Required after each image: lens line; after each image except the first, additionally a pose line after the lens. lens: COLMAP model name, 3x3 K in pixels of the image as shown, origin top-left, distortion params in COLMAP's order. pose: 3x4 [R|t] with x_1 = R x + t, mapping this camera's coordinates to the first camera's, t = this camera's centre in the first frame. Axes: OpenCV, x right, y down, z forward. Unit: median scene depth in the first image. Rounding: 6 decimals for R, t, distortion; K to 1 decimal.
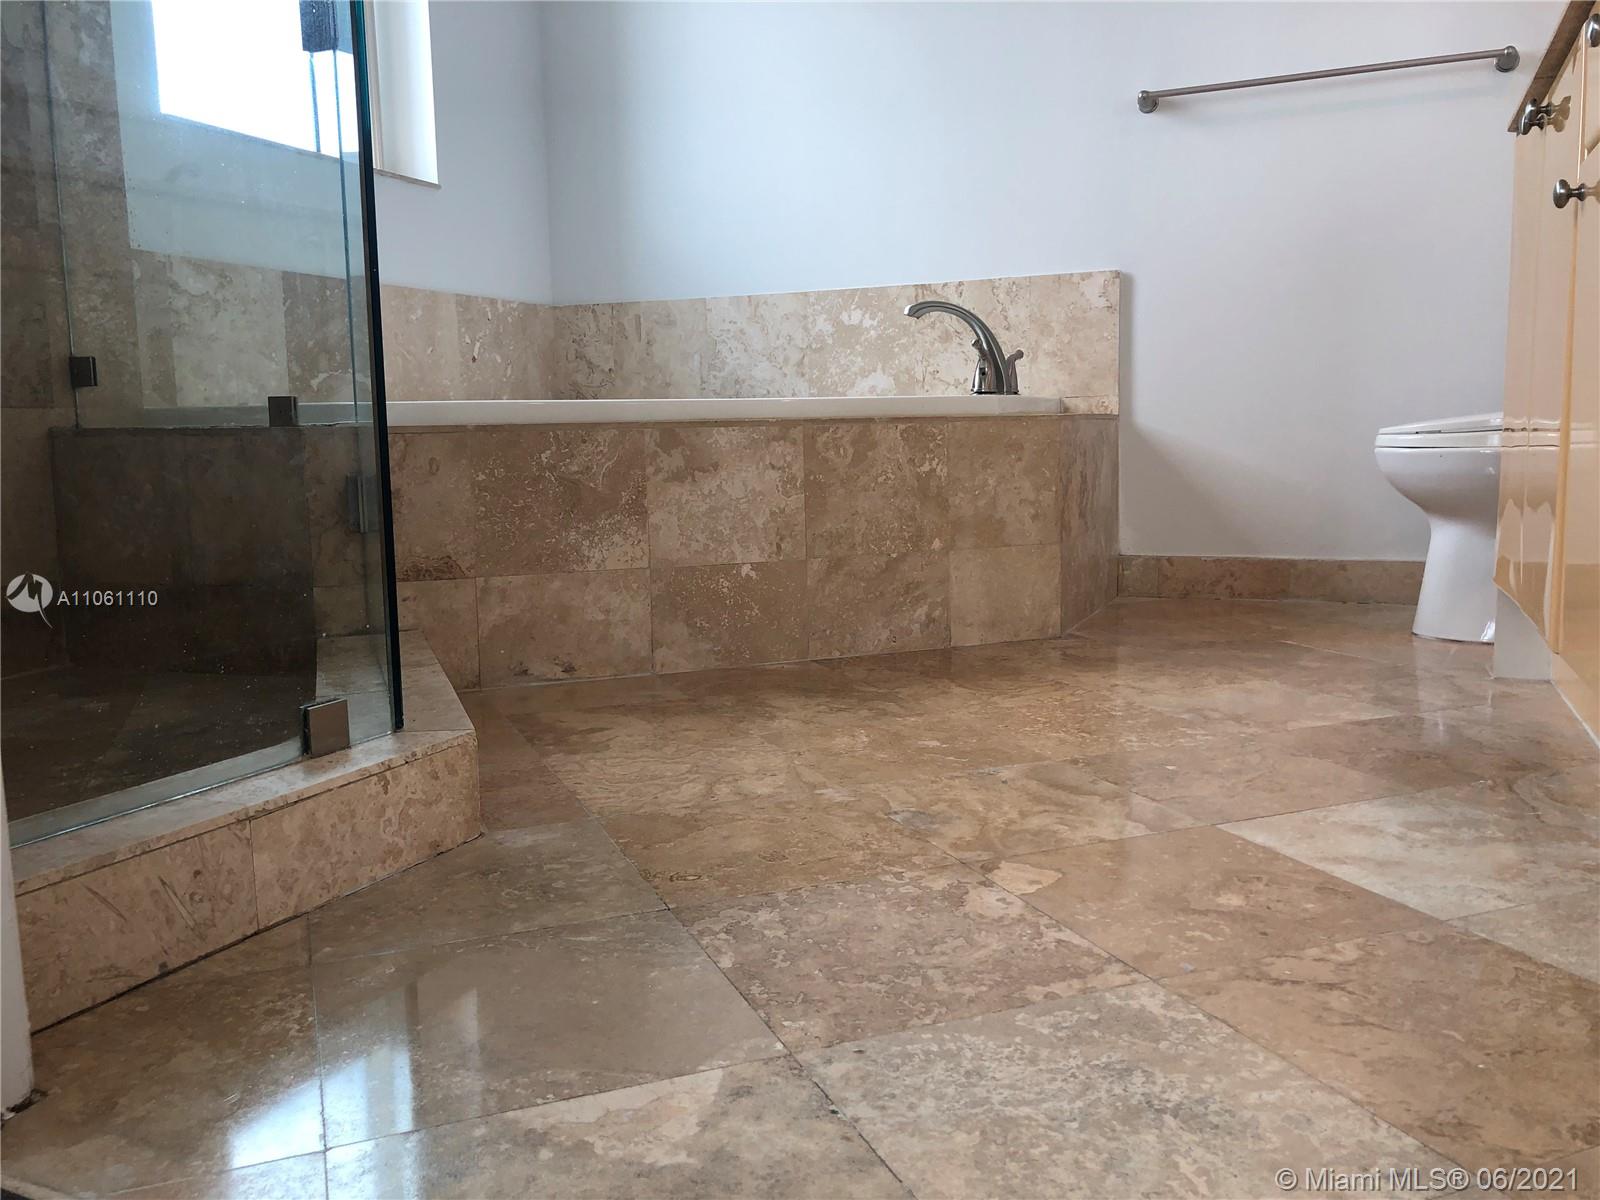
lens RADIAL K [[1315.8, 0, 799.5], [0, 1315.8, 596.9], [0, 0, 1]] dist [0.041202, -0.056447]
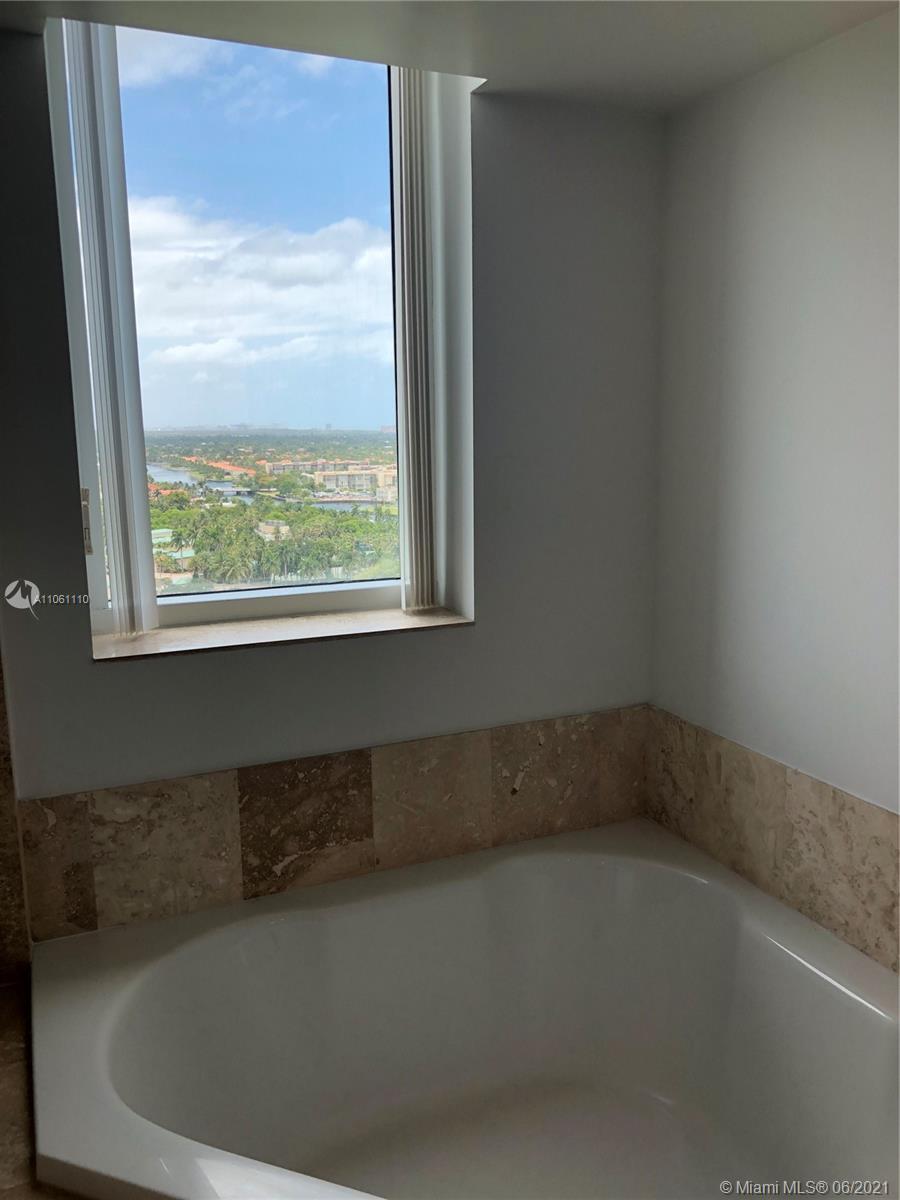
lens RADIAL K [[986.8, 0, 456.3], [0, 986.8, 605.8], [0, 0, 1]] dist [0.041202, -0.056447]
pose [[0.726516, 0.139169, -0.672909, 0.162882], [-0.083348, 0.989893, 0.114739, -0.372841], [0.682076, -0.027274, 0.730773, 0.463750]]
